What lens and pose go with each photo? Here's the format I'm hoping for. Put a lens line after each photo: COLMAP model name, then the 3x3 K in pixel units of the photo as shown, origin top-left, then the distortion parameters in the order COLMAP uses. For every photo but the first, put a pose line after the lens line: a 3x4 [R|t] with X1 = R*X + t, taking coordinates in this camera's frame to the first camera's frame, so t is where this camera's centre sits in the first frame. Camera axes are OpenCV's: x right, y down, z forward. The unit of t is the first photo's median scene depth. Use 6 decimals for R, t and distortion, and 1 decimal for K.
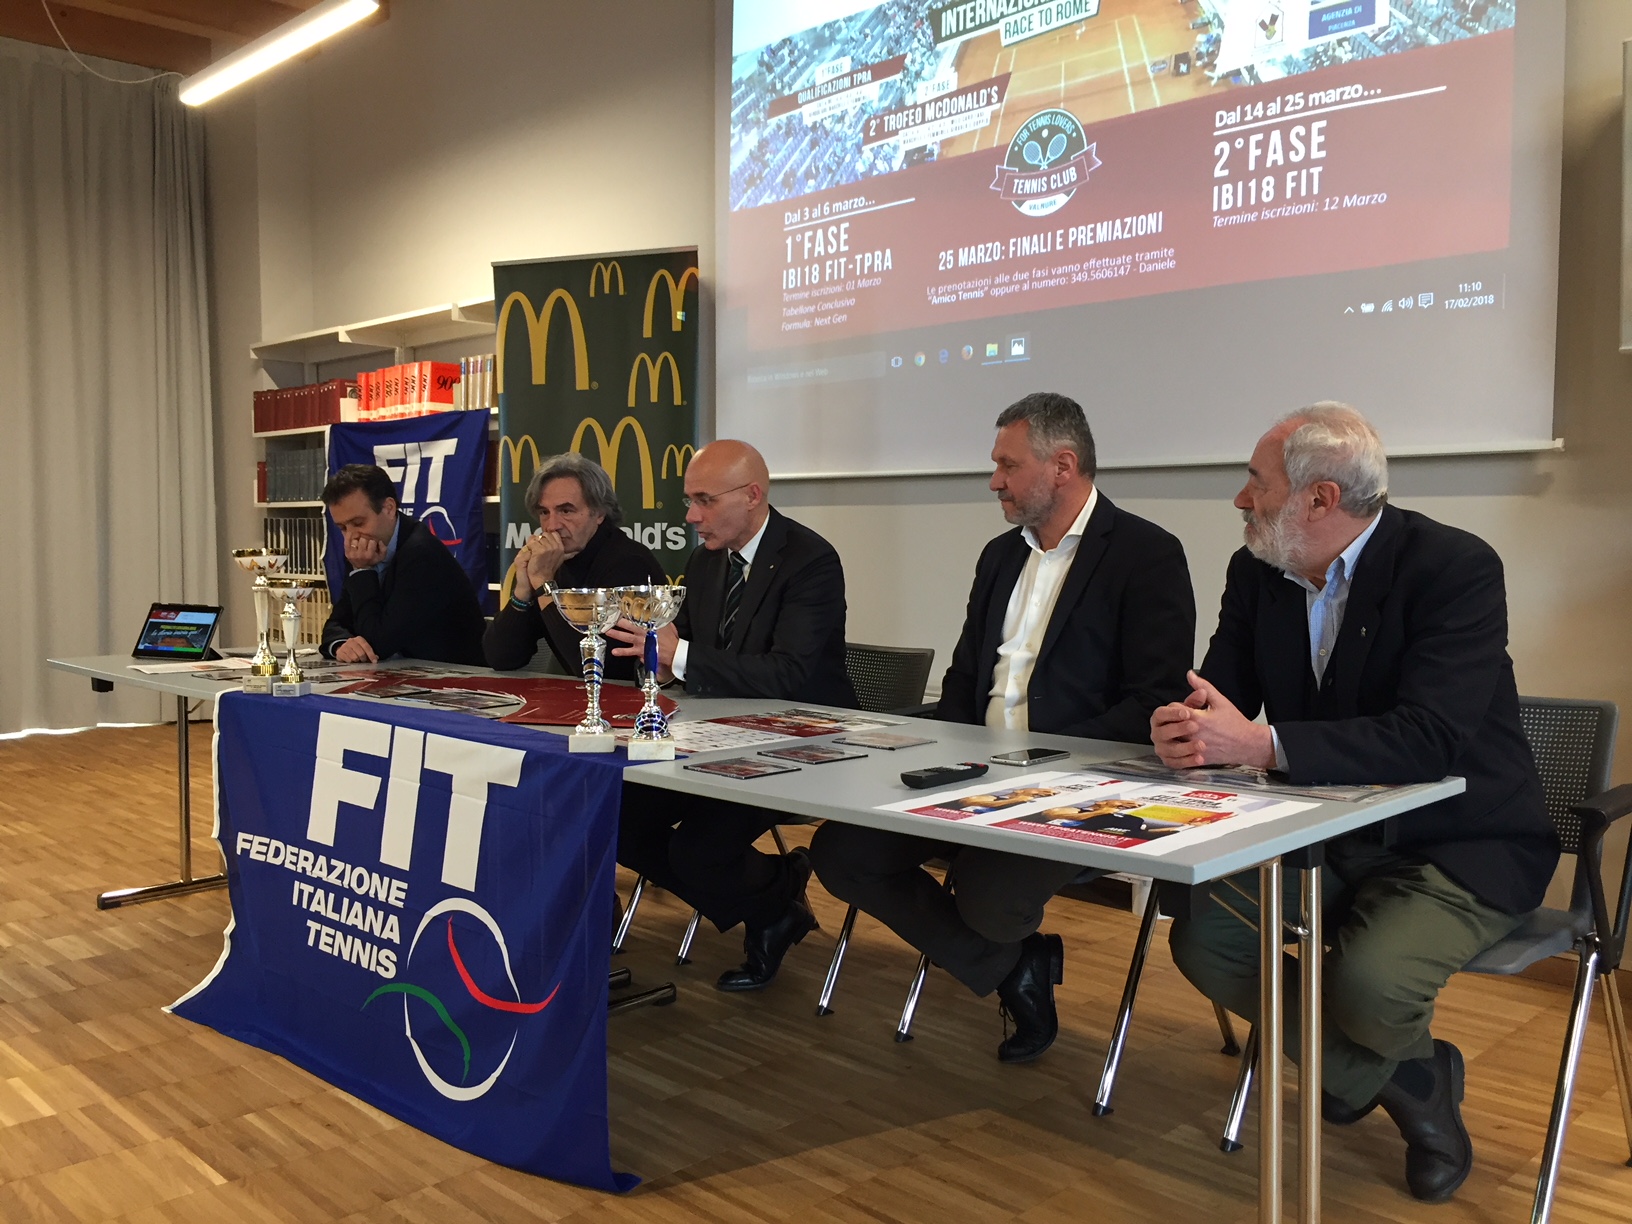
lens RADIAL K [[1445.2, 0, 793.4], [0, 1445.2, 581.3], [0, 0, 1]] dist [0.091433, -0.153481]
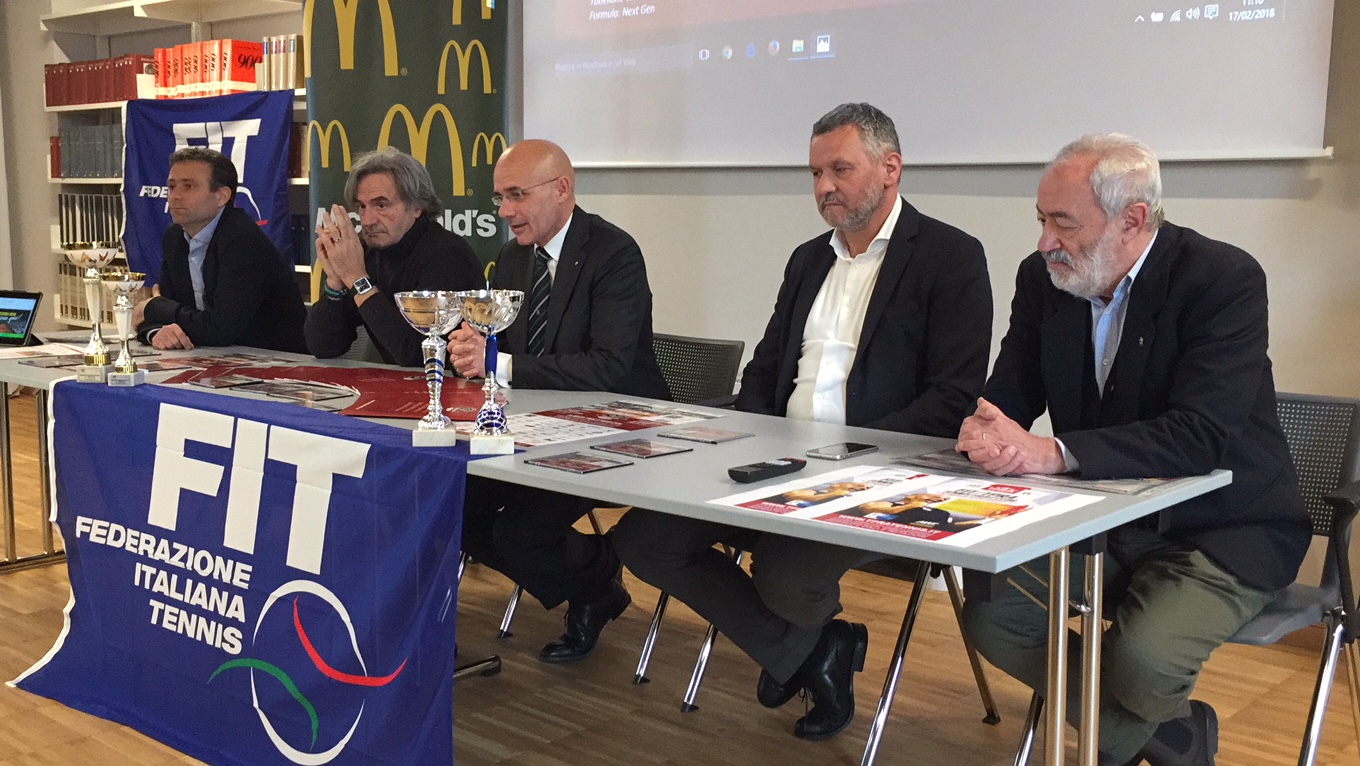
lens RADIAL K [[1449.5, 0, 658.7], [0, 1449.5, 354.8], [0, 0, 1]] dist [0.101953, -0.196240]
pose [[0.998446, 0.003041, 0.055645, -0.021915], [-0.007046, 0.997385, 0.071929, -0.017626], [-0.055280, -0.072210, 0.995856, -0.044904]]
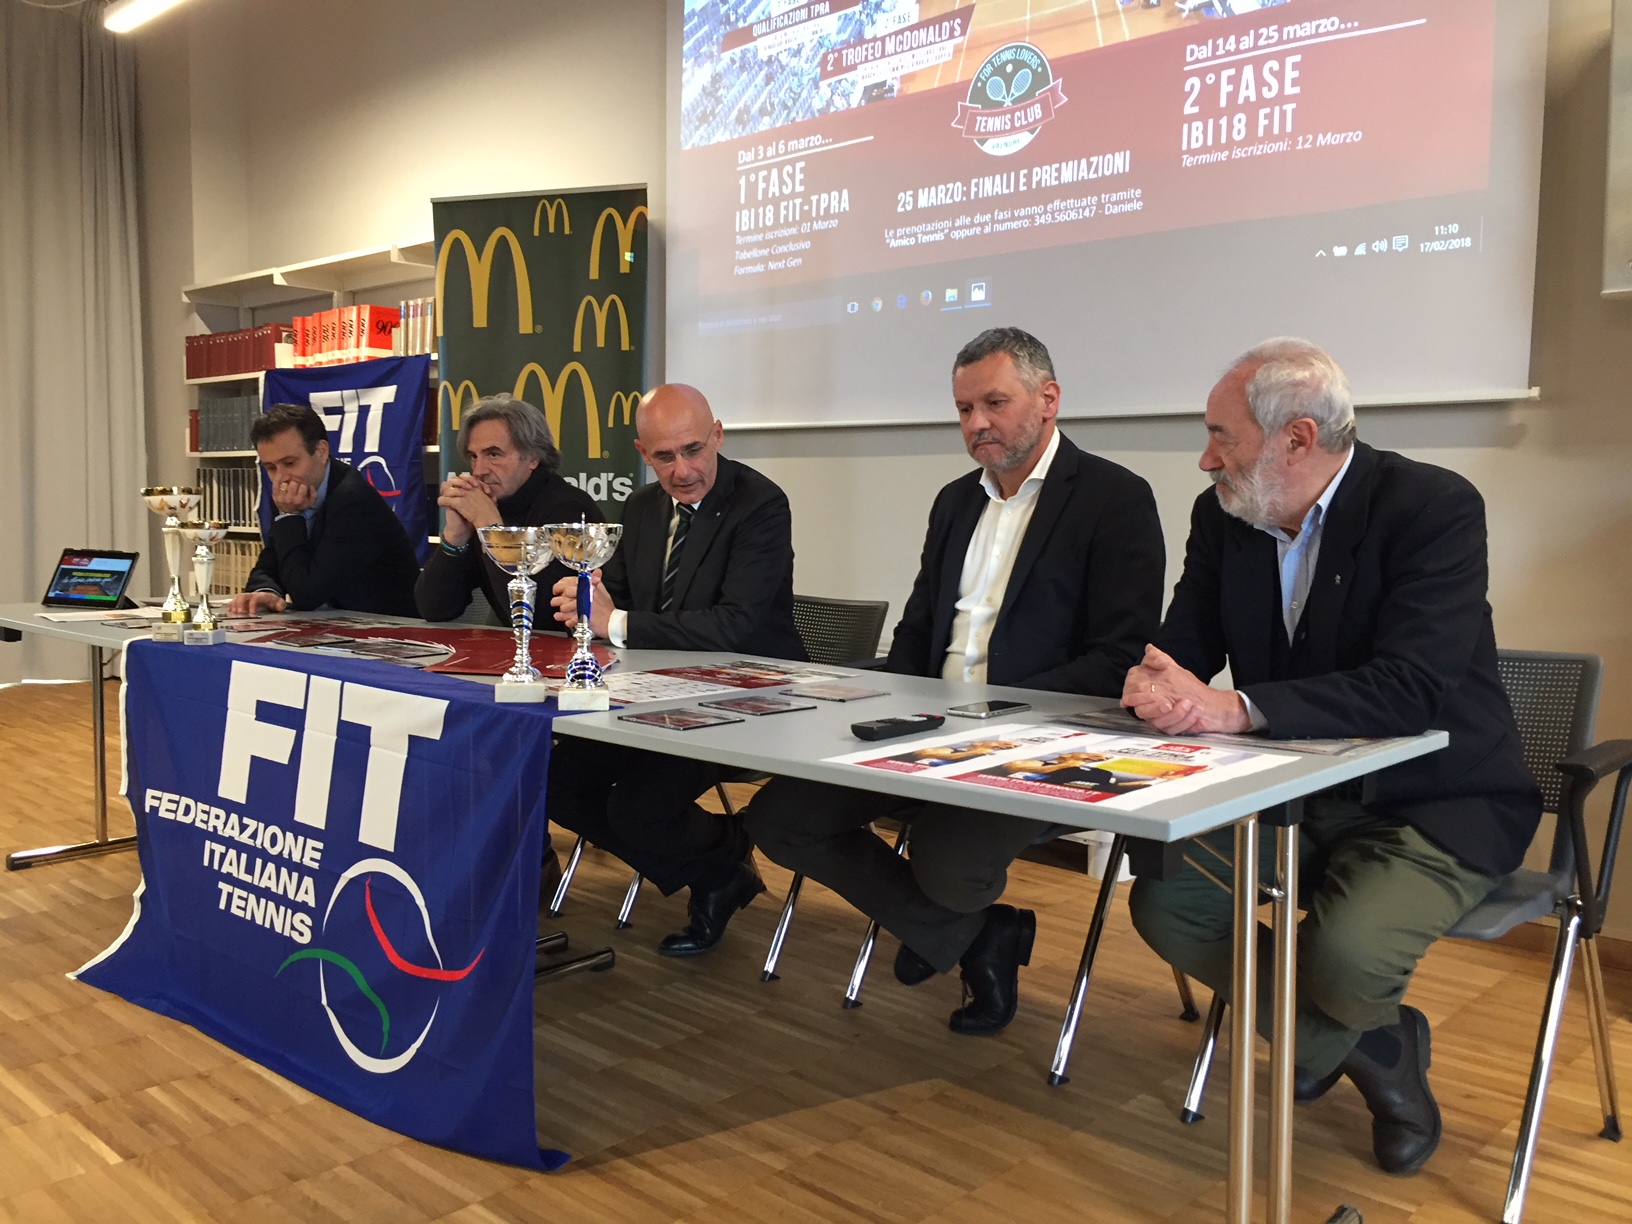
lens RADIAL K [[1438.1, 0, 800.1], [0, 1438.1, 583.6], [0, 0, 1]] dist [0.102572, -0.177822]
pose [[0.999342, 0.008309, 0.035317, 0.004586], [-0.009174, 0.999660, 0.024401, 0.011433], [-0.035103, -0.024709, 0.999078, 0.045696]]
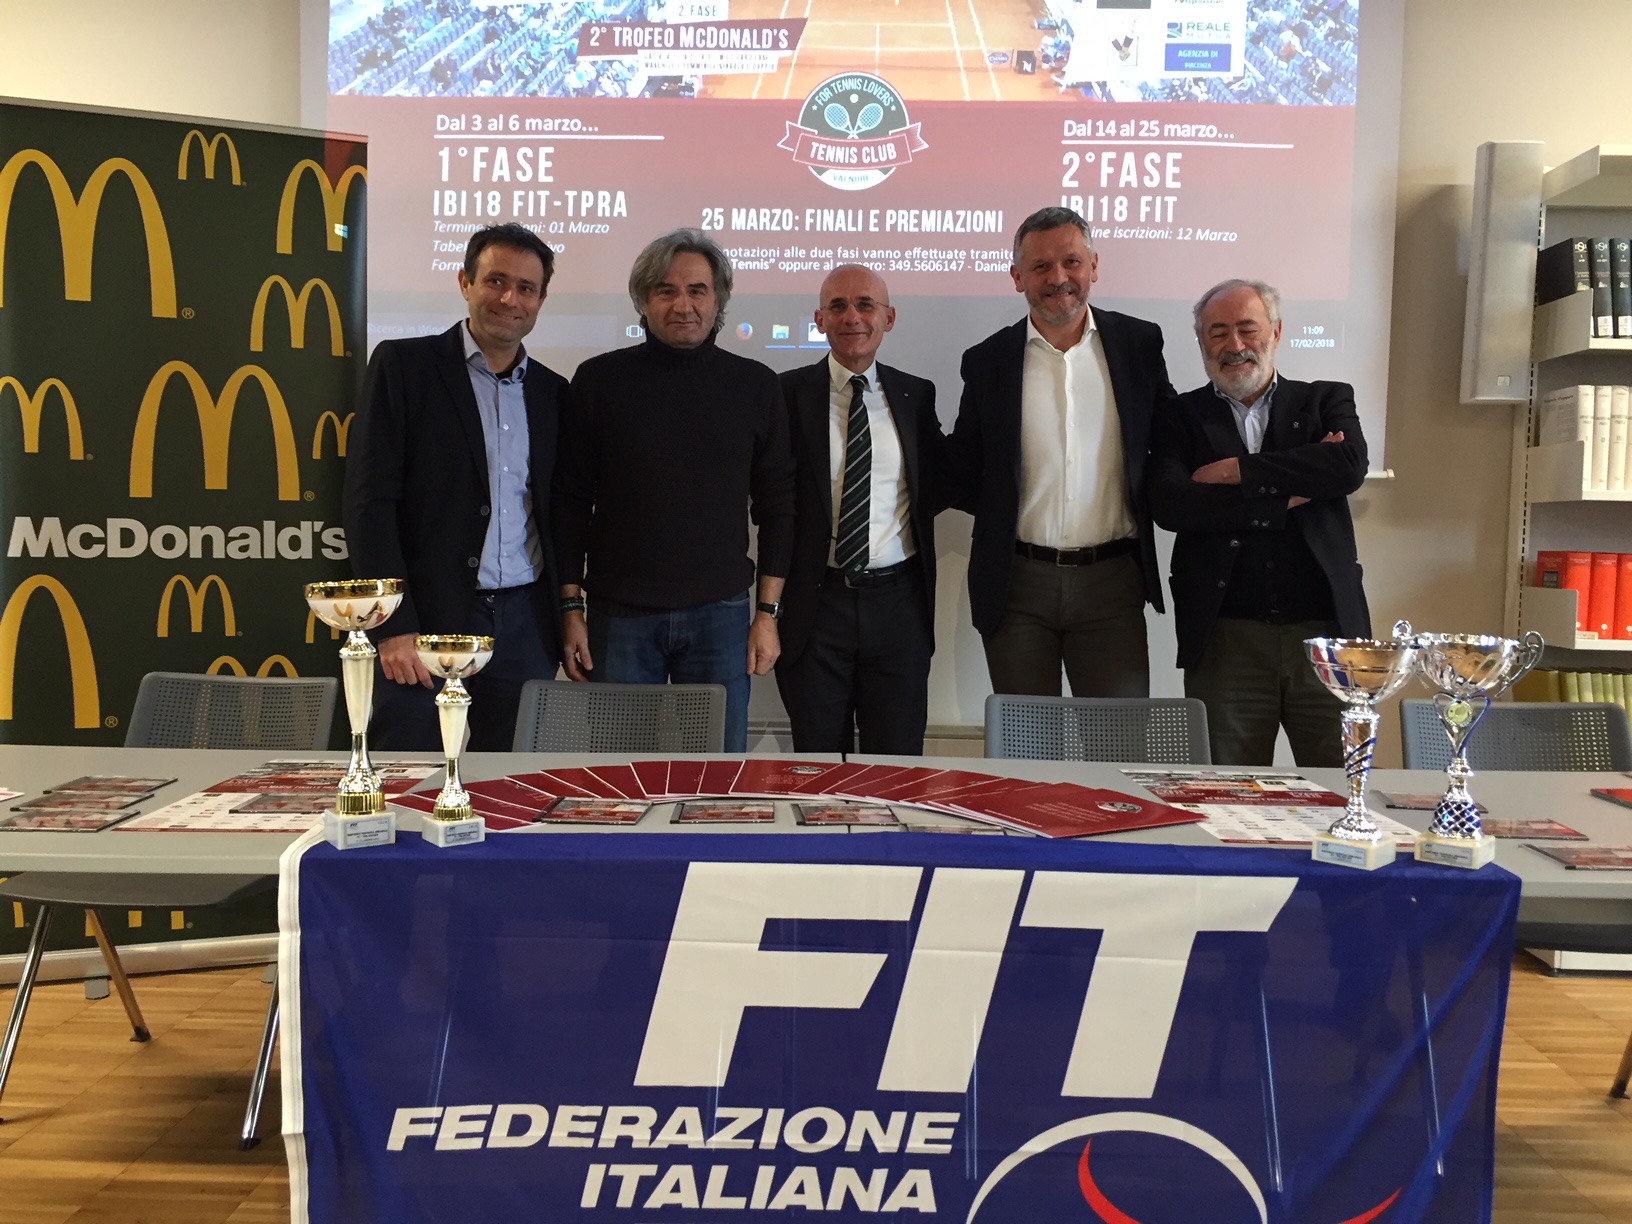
lens RADIAL K [[1438.1, 0, 800.1], [0, 1438.1, 583.6], [0, 0, 1]] dist [0.102572, -0.177822]
pose [[0.711922, -0.017870, 0.702032, -0.556253], [0.009773, 0.999831, 0.015539, -0.025067], [-0.702191, -0.004201, 0.711976, 0.439923]]
